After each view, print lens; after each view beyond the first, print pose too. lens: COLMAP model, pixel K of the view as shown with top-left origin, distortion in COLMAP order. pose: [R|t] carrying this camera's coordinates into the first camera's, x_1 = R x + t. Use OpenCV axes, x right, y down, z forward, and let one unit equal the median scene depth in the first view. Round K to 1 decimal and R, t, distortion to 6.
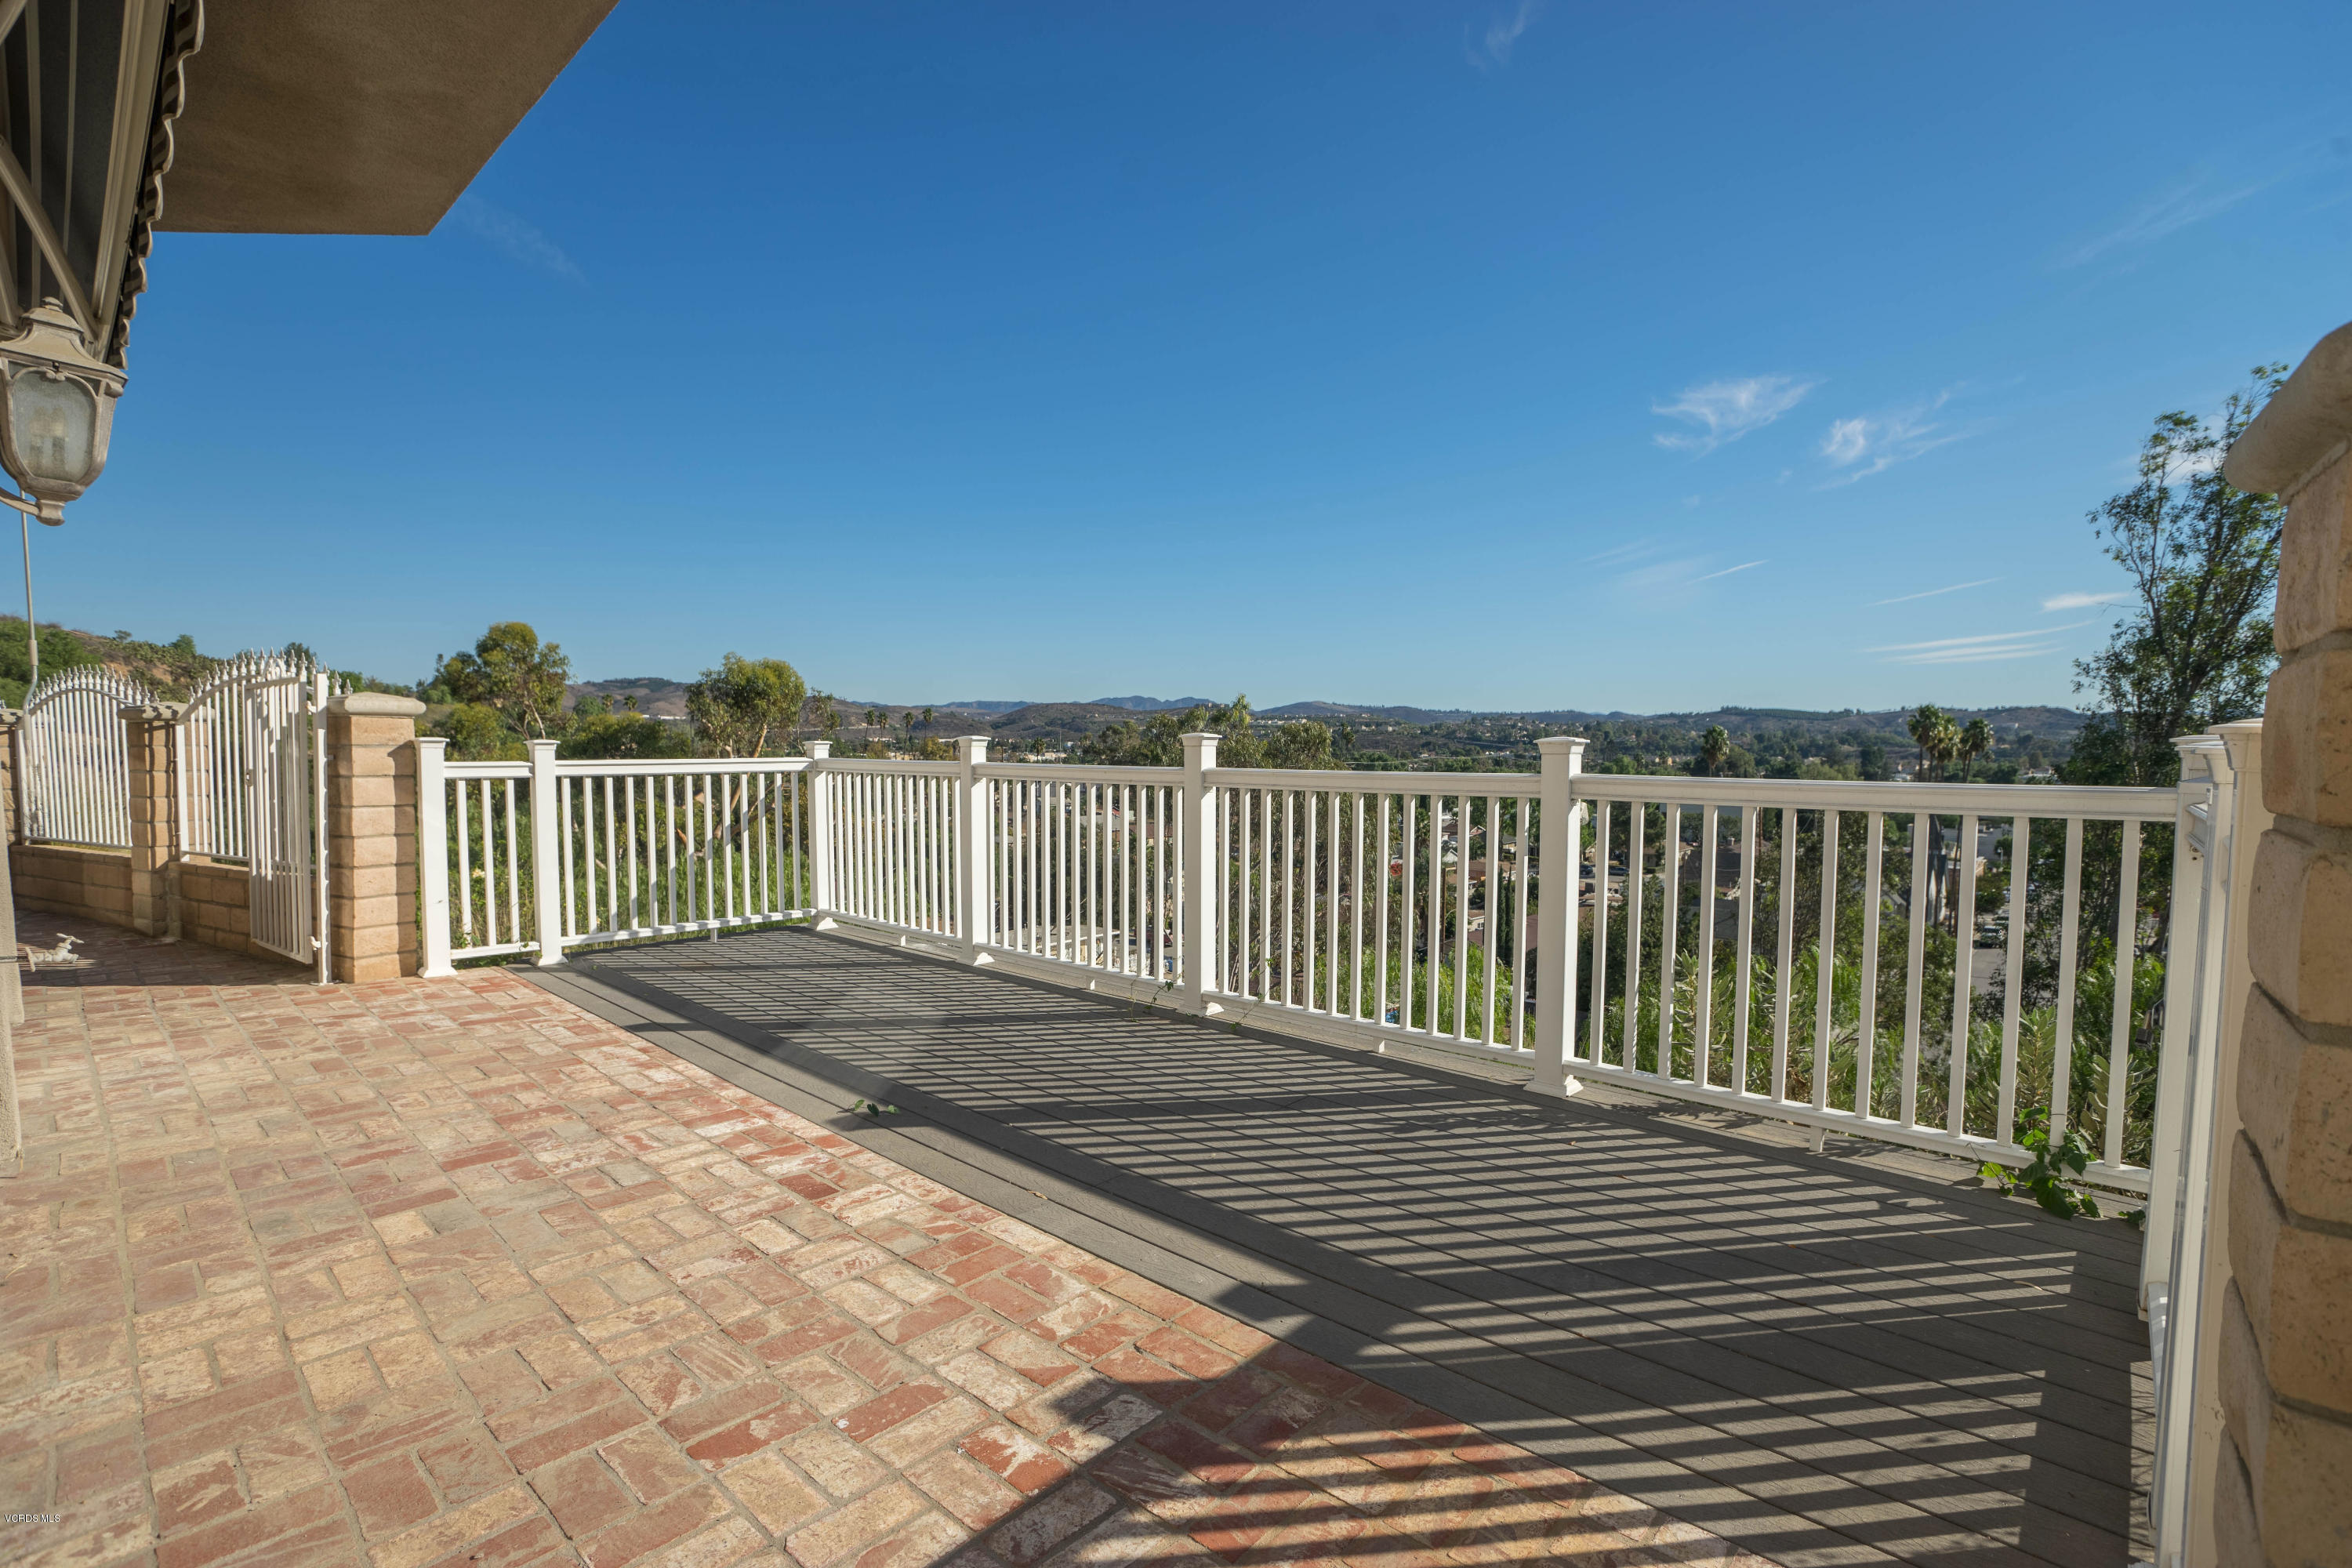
lens RADIAL K [[1093.3, 0, 1180.5], [0, 1093.3, 802.5], [0, 0, 1]] dist [-0.057342, 0.026609]
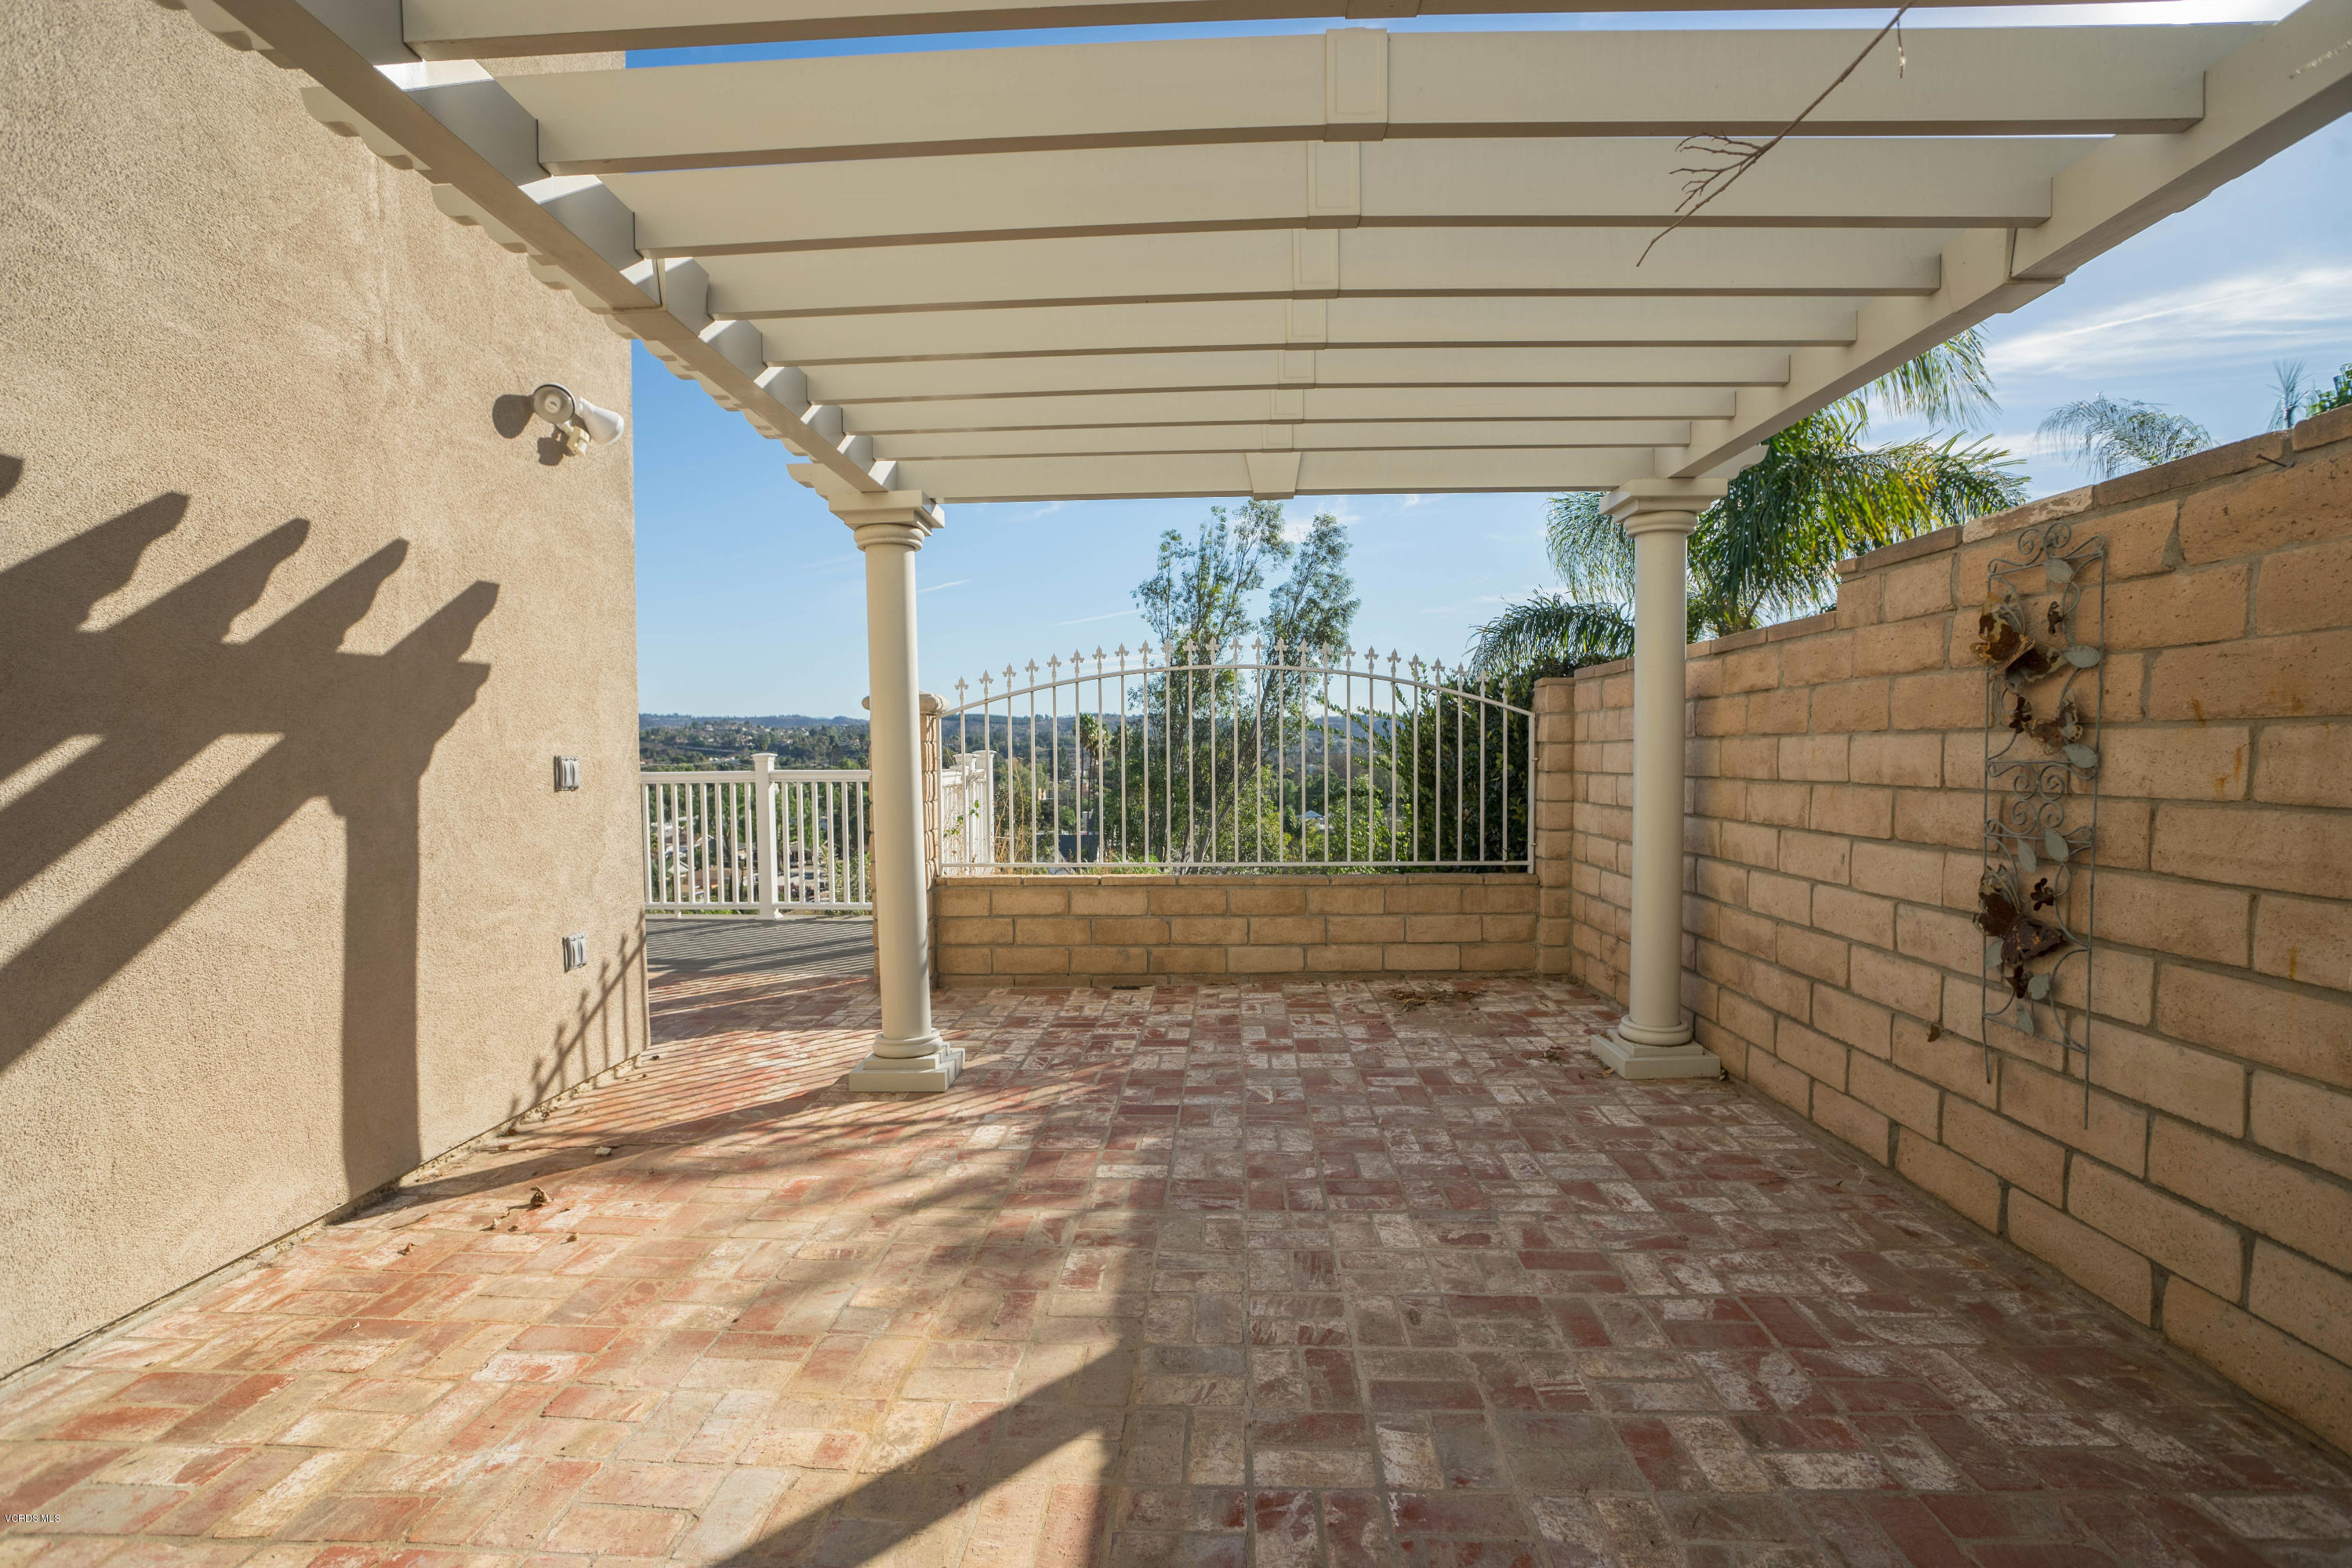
lens RADIAL K [[1093.3, 0, 1180.5], [0, 1093.3, 802.5], [0, 0, 1]] dist [-0.057342, 0.026609]
pose [[0.775268, -0.042415, 0.630207, -0.469881], [0.045037, 0.998915, 0.011827, 0.062320], [-0.630025, 0.019214, 0.776337, -1.517329]]
